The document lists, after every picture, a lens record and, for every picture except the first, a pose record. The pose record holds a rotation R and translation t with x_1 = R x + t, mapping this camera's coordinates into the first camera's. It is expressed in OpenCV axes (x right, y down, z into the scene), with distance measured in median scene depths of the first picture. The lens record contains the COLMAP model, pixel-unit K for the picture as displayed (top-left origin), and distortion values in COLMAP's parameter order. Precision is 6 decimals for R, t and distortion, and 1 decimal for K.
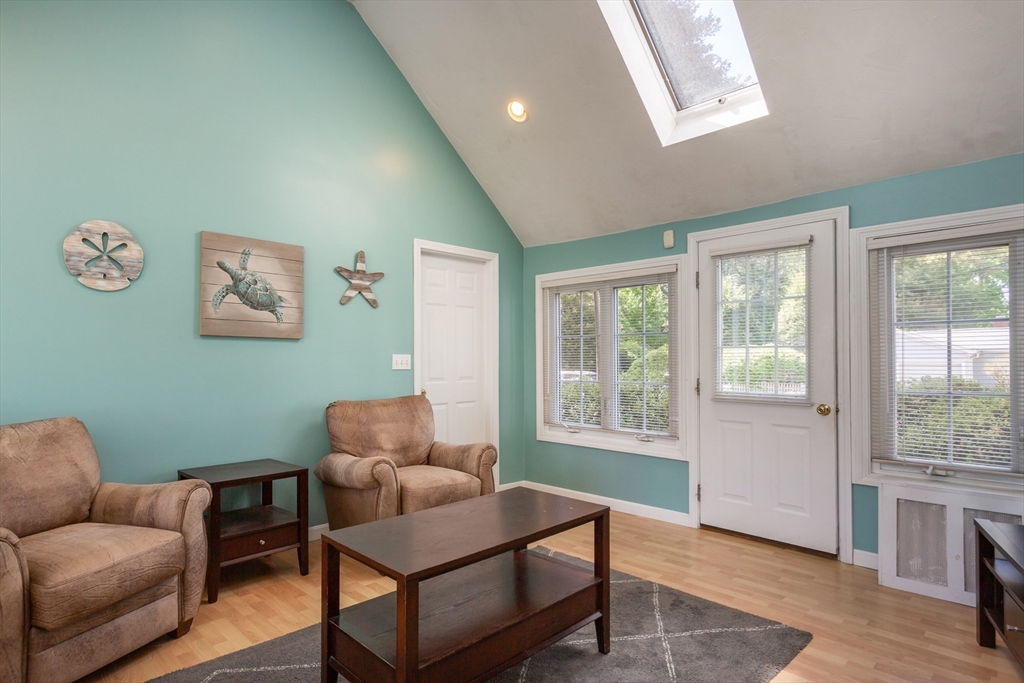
lens RADIAL K [[549.0, 0, 512.1], [0, 549.0, 359.2], [0, 0, 1]] dist [0.001450, 0.000237]
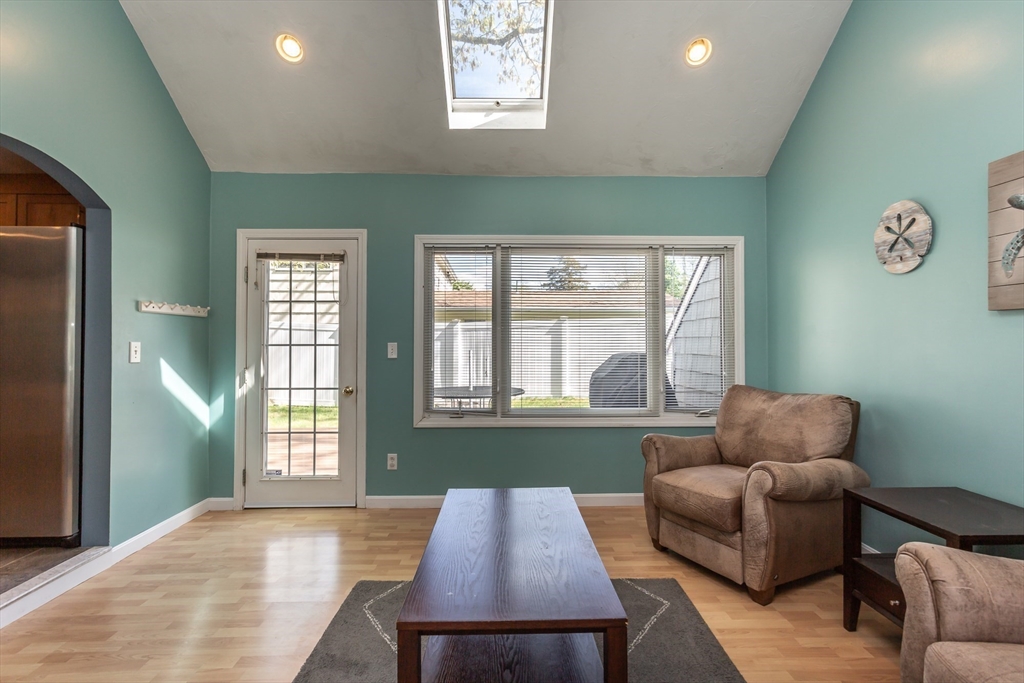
lens RADIAL K [[479.0, 0, 512.0], [0, 479.0, 341.5], [0, 0, 1]] dist [0.000815, 0.000169]
pose [[-0.695006, -0.000731, -0.719004, 0.340331], [0.001697, 0.999995, -0.002657, -0.004352], [0.719002, -0.003067, -0.695001, 1.096733]]
